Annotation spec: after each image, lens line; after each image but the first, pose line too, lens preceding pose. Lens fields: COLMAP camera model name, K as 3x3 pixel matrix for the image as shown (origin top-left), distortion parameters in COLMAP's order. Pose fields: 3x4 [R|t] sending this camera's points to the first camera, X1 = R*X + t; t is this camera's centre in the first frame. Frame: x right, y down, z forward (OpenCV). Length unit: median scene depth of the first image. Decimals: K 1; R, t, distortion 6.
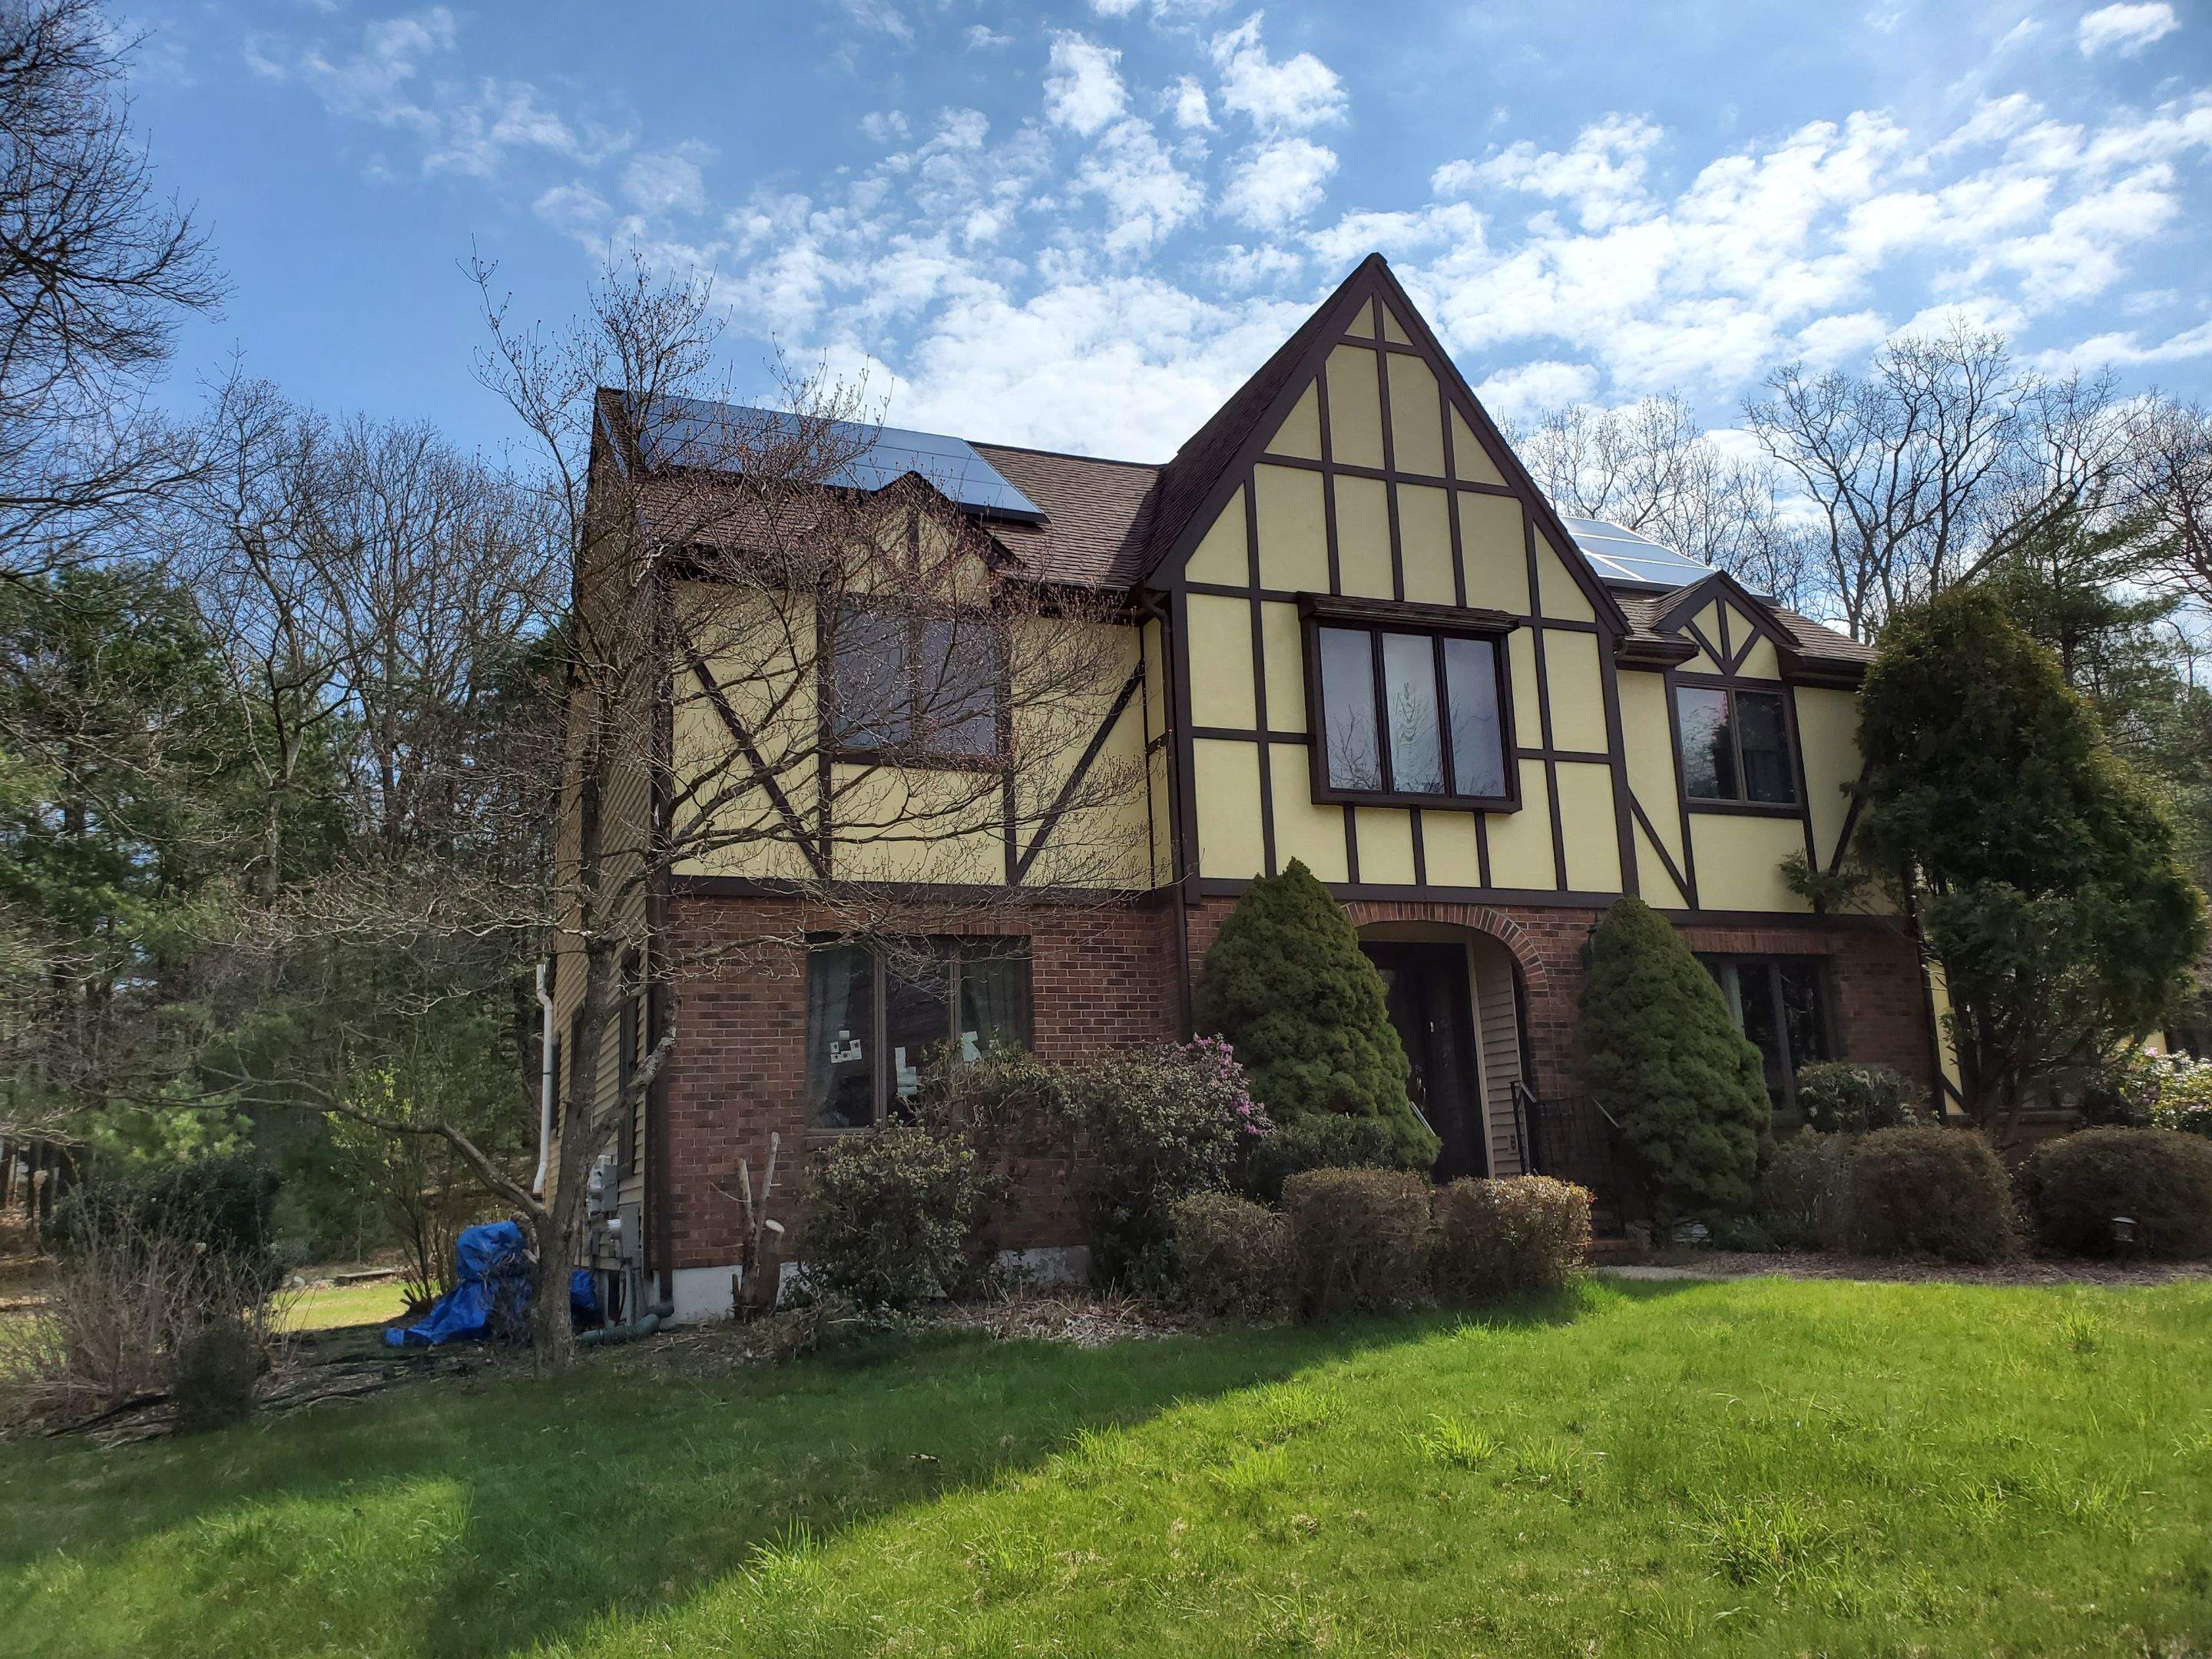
lens RADIAL K [[1718.8, 0, 1103.3], [0, 1718.8, 840.4], [0, 0, 1]] dist [0.073117, -0.045557]
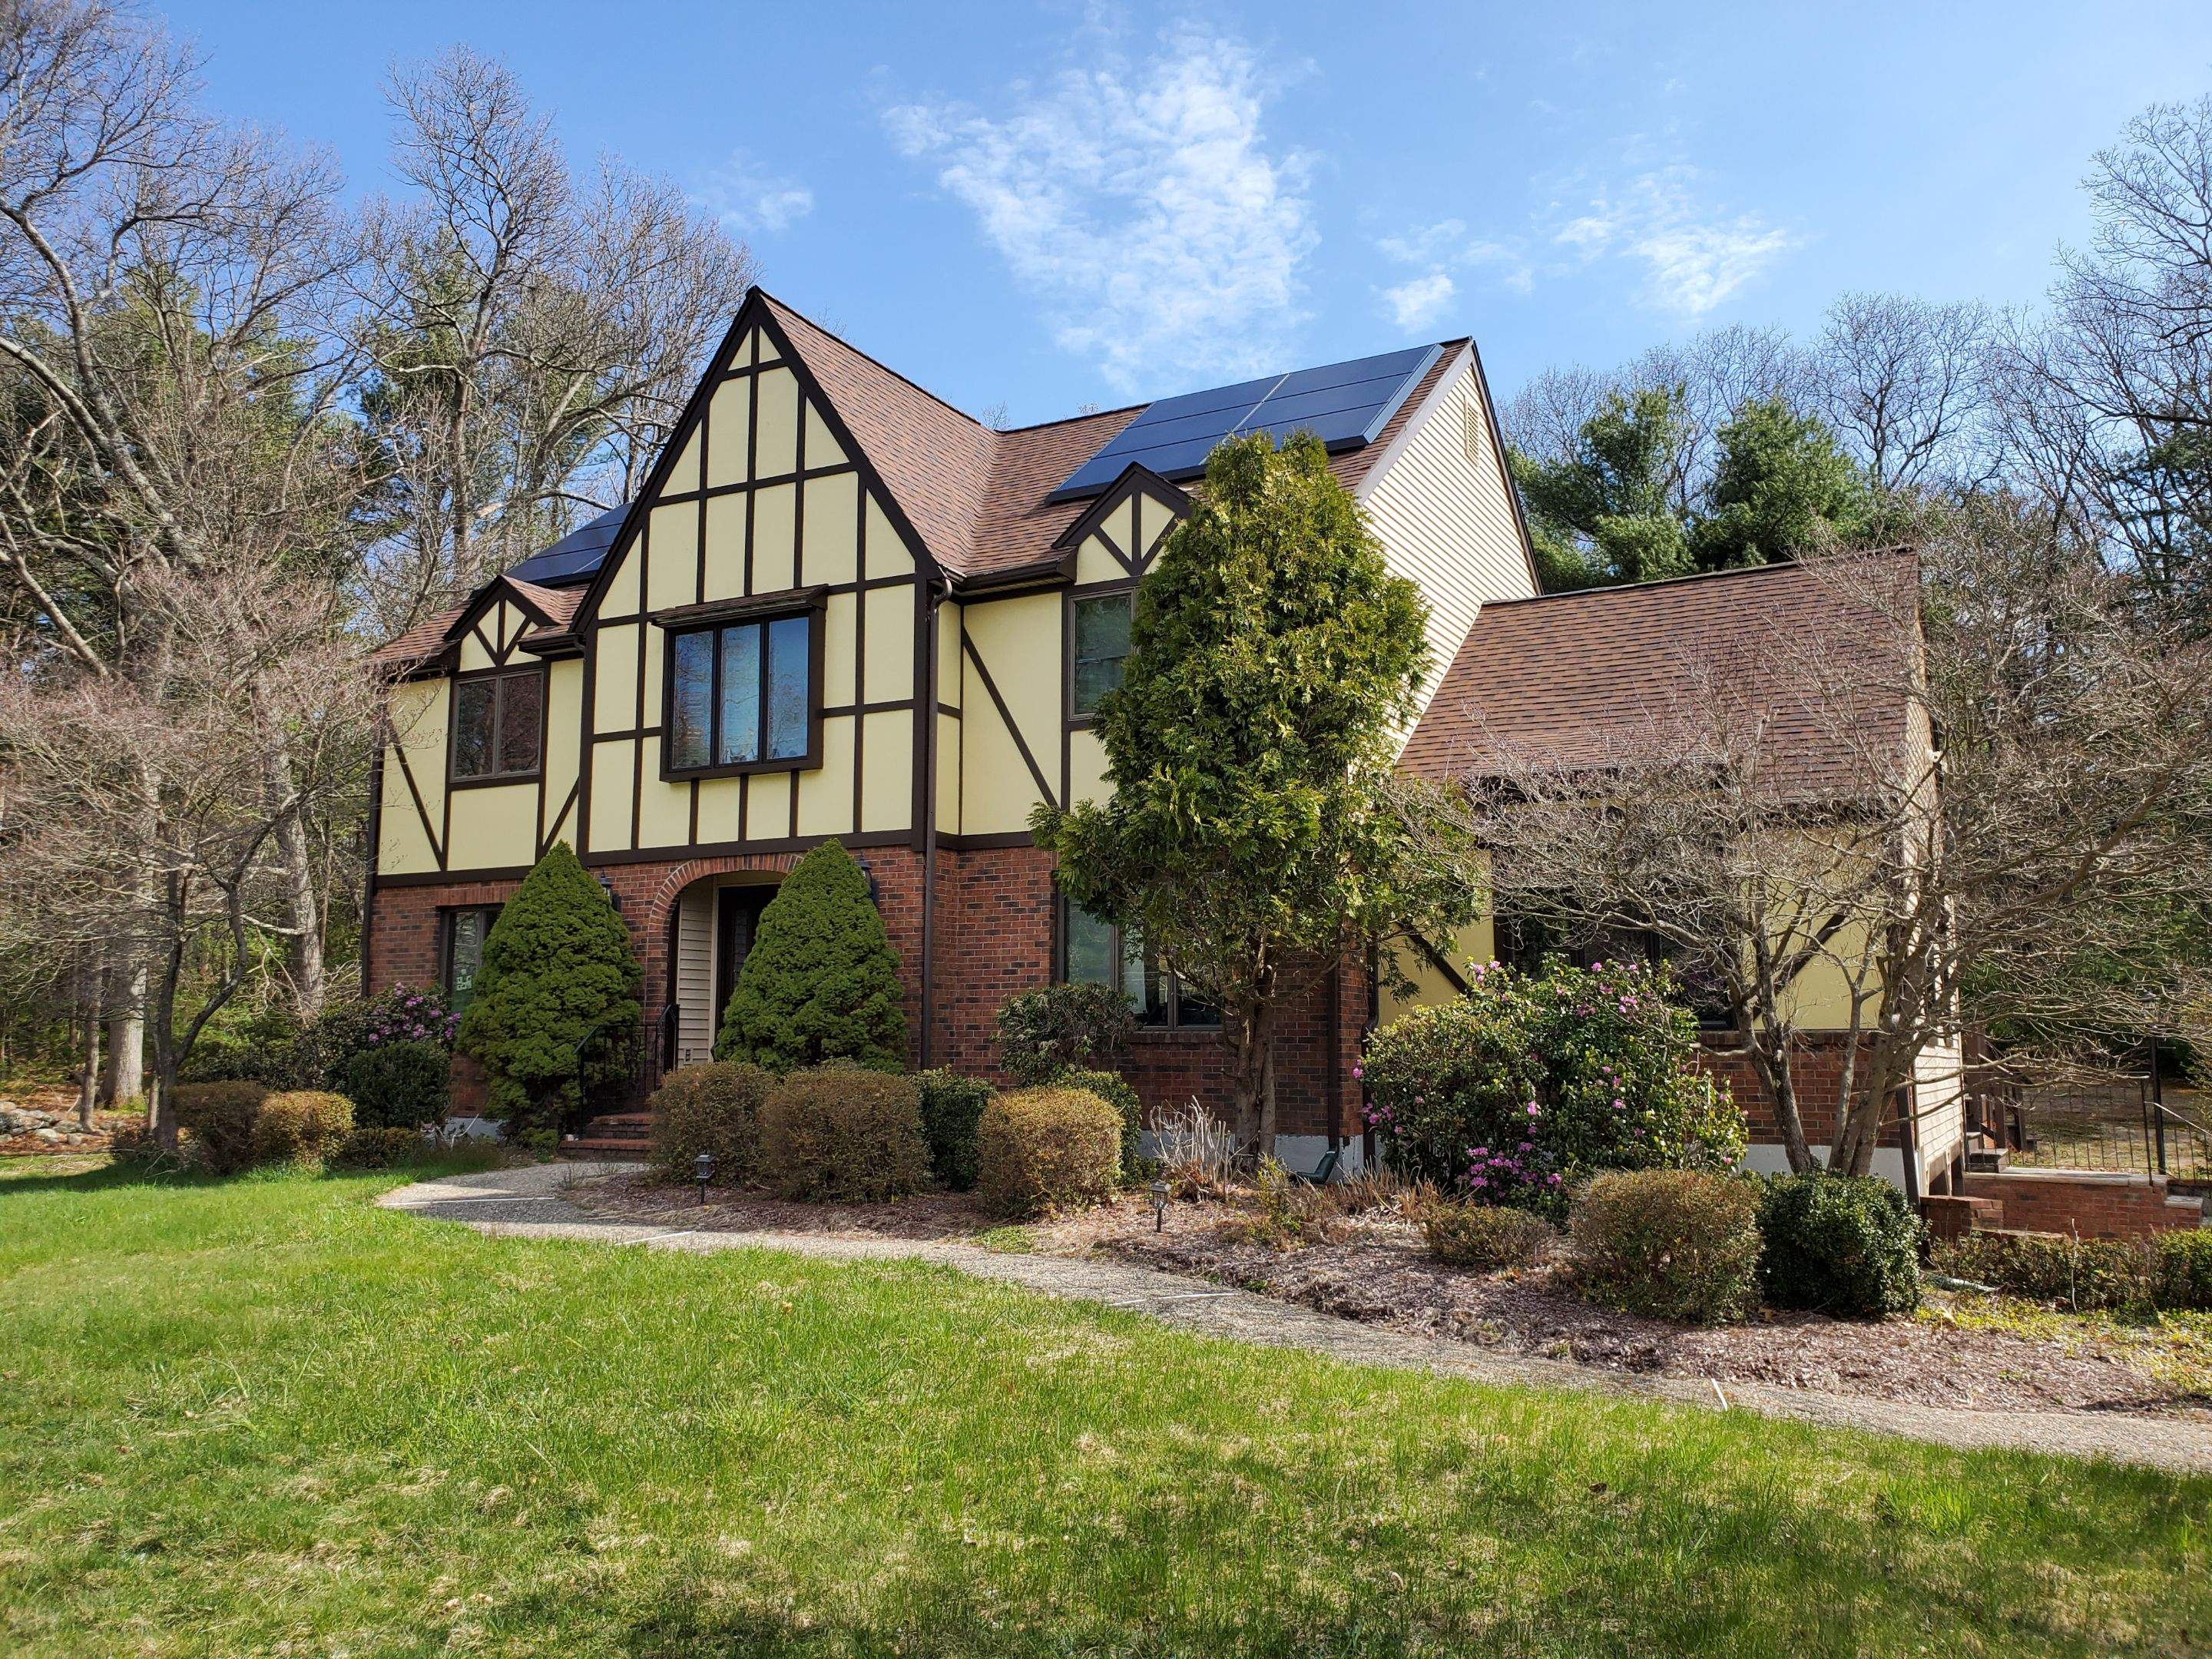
lens RADIAL K [[1718.8, 0, 1103.8], [0, 1718.8, 844.6], [0, 0, 1]] dist [0.073117, -0.045557]
pose [[0.646044, -0.054882, -0.761324, 1.224626], [0.125750, 0.991436, 0.035239, 0.018117], [0.752870, -0.118502, 0.647413, 0.407020]]
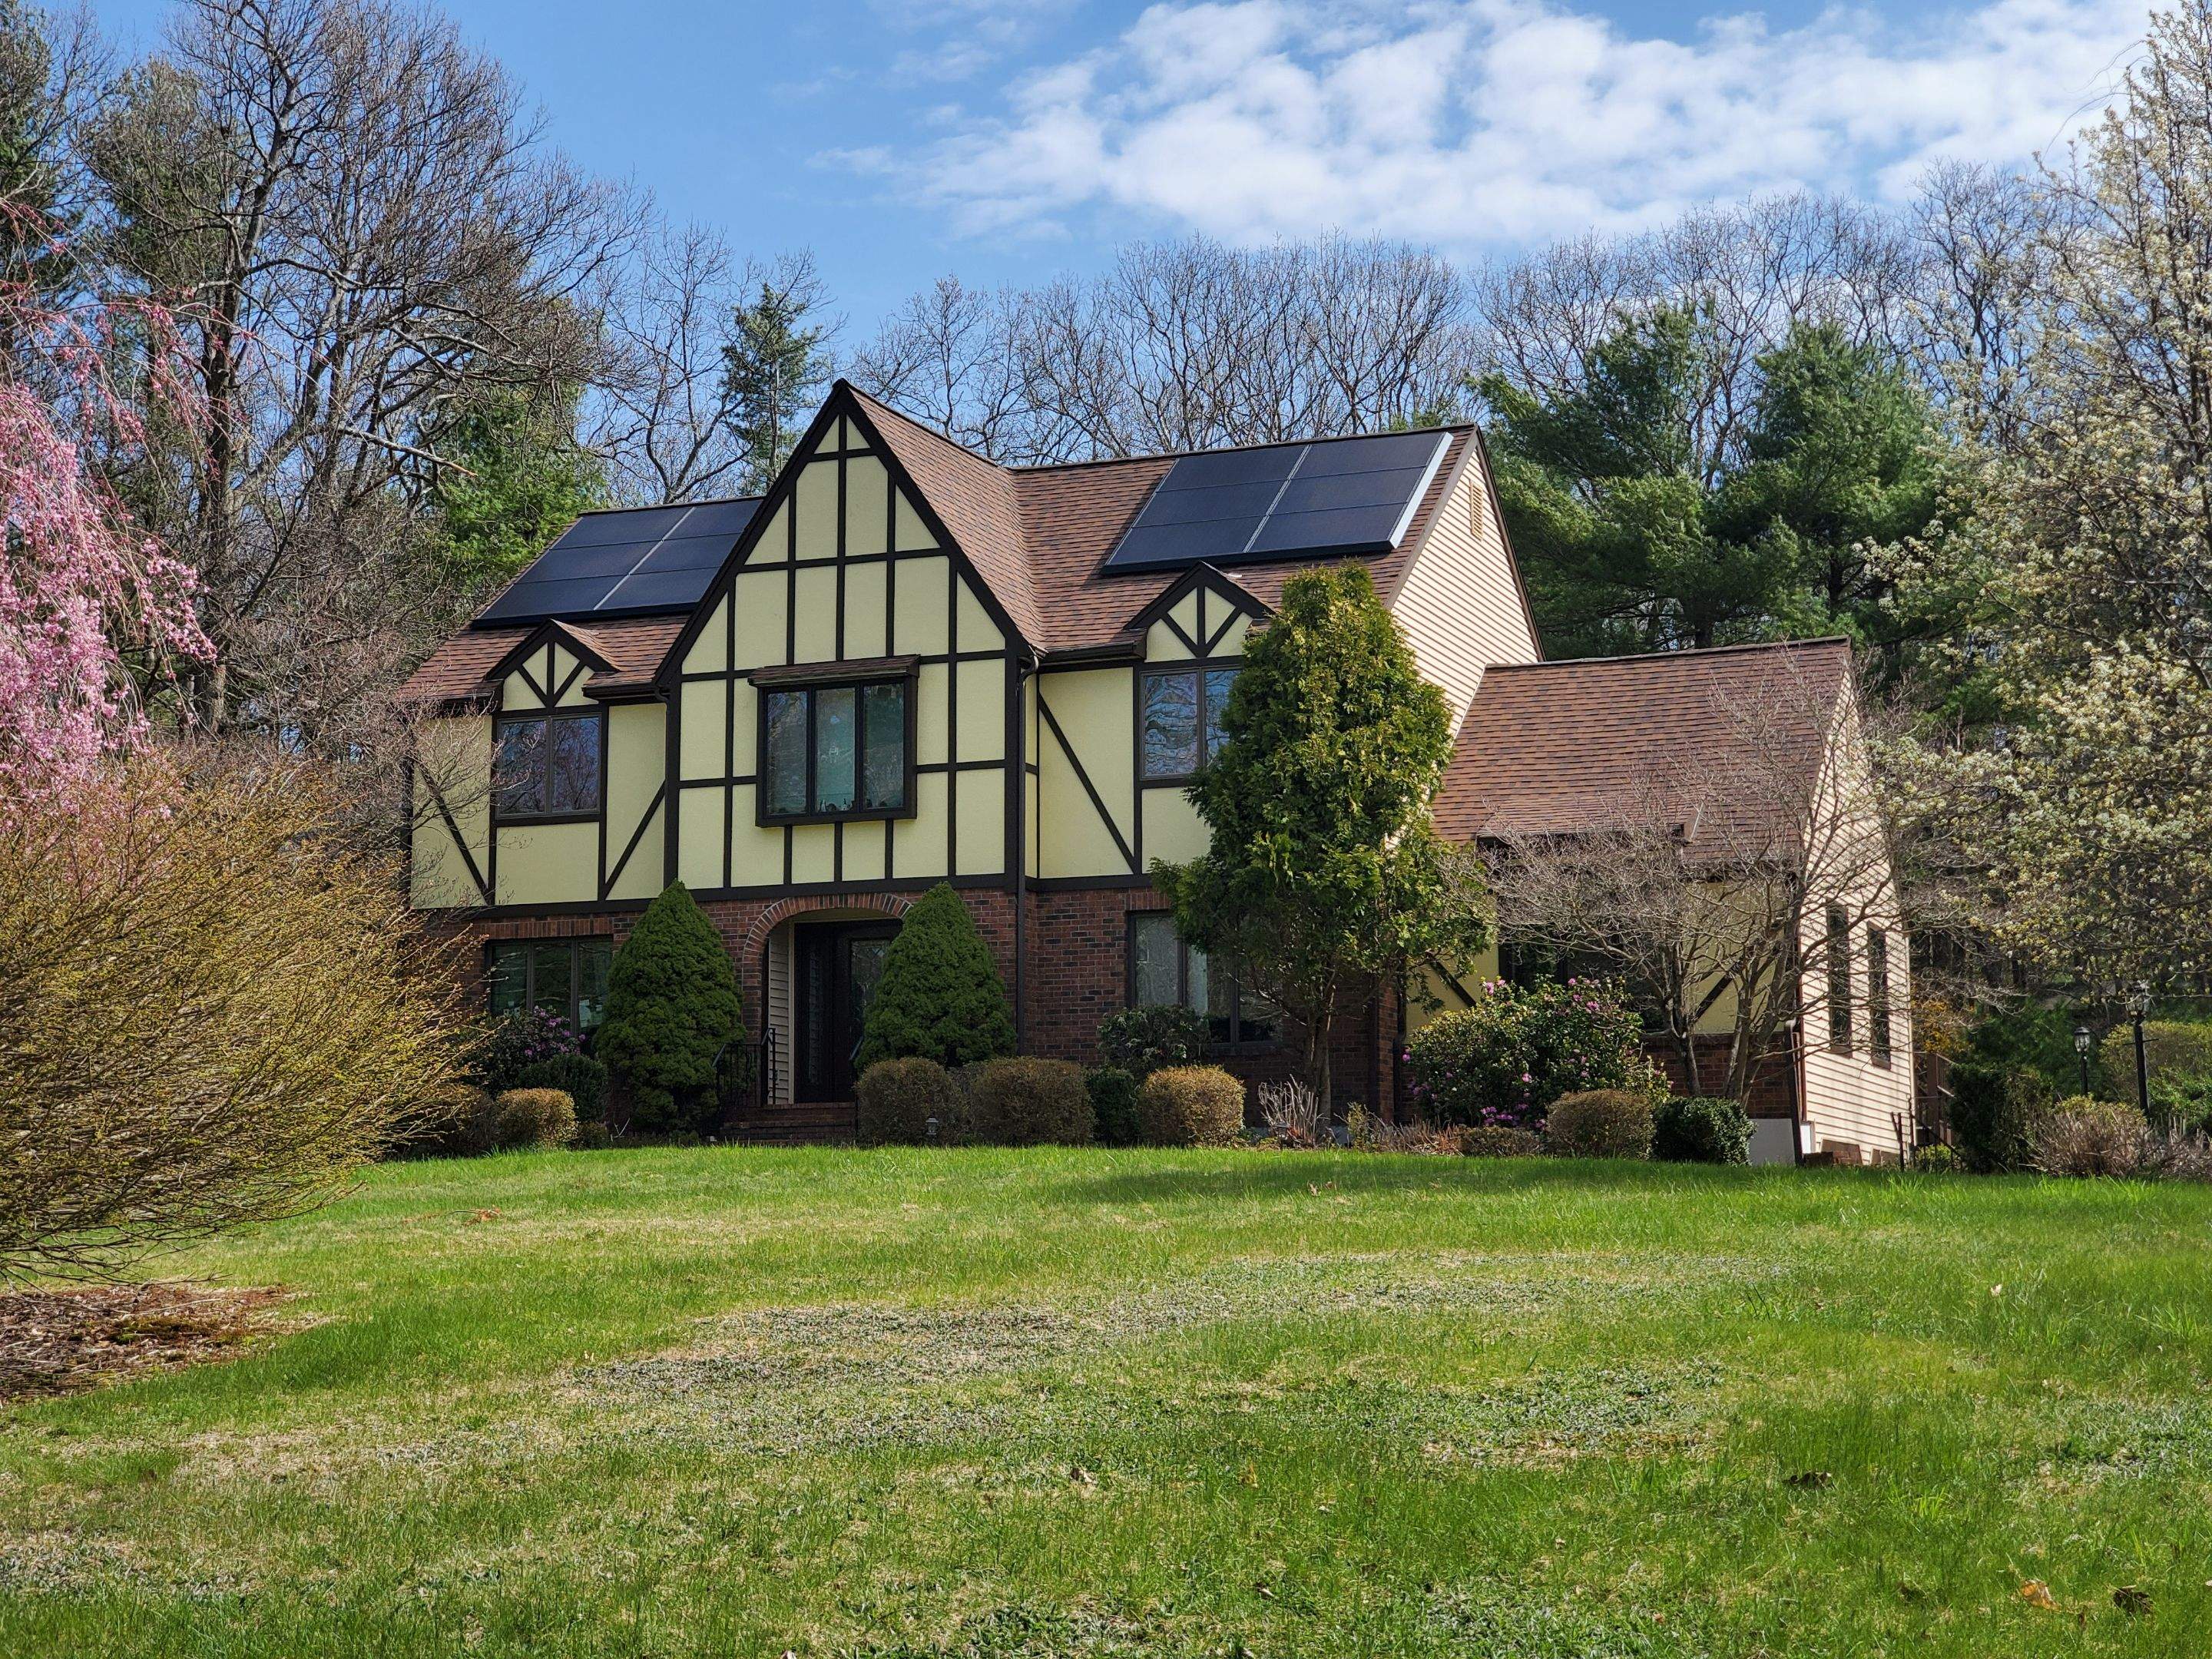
lens RADIAL K [[3175.6, 0, 1107.5], [0, 3175.6, 820.9], [0, 0, 1]] dist [-0.153778, 0.000000]
pose [[0.726526, -0.058624, -0.684634, 1.968815], [0.113427, 0.992917, 0.035346, -0.081077], [0.677713, -0.103335, 0.728030, -0.622171]]
